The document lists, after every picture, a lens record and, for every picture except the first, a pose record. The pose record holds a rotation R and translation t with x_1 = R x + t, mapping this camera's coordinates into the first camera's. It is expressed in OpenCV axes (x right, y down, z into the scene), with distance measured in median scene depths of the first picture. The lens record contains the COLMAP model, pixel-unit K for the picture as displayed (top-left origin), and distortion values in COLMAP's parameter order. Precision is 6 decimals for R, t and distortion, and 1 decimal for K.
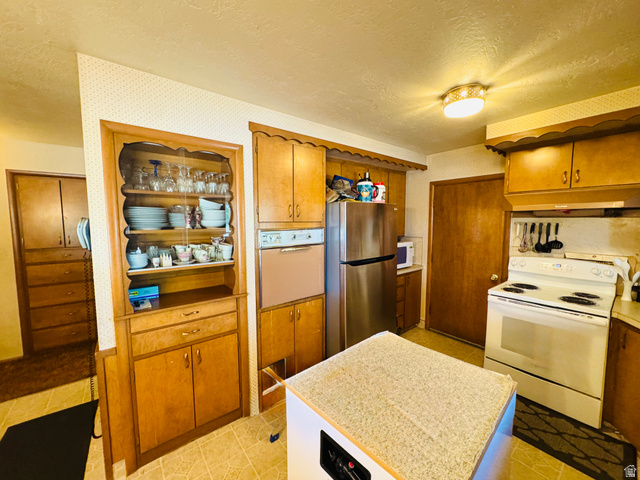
lens RADIAL K [[255.8, 0, 319.5], [0, 255.8, 241.7], [0, 0, 1]] dist [-0.003528, -0.000608]
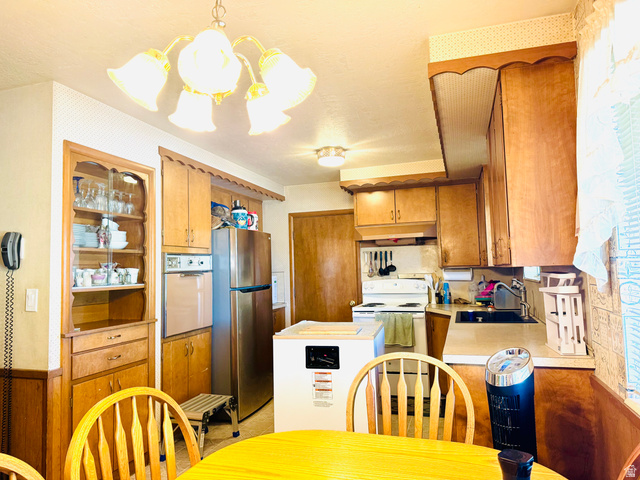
lens RADIAL K [[452.8, 0, 320.0], [0, 452.8, 240.0], [0, 0, 1]] dist [0.004301, 0.000284]
pose [[0.825895, 0.016841, 0.563573, -0.615683], [0.075432, 0.987268, -0.140046, 0.163207], [-0.558755, 0.158174, 0.814109, -0.630734]]
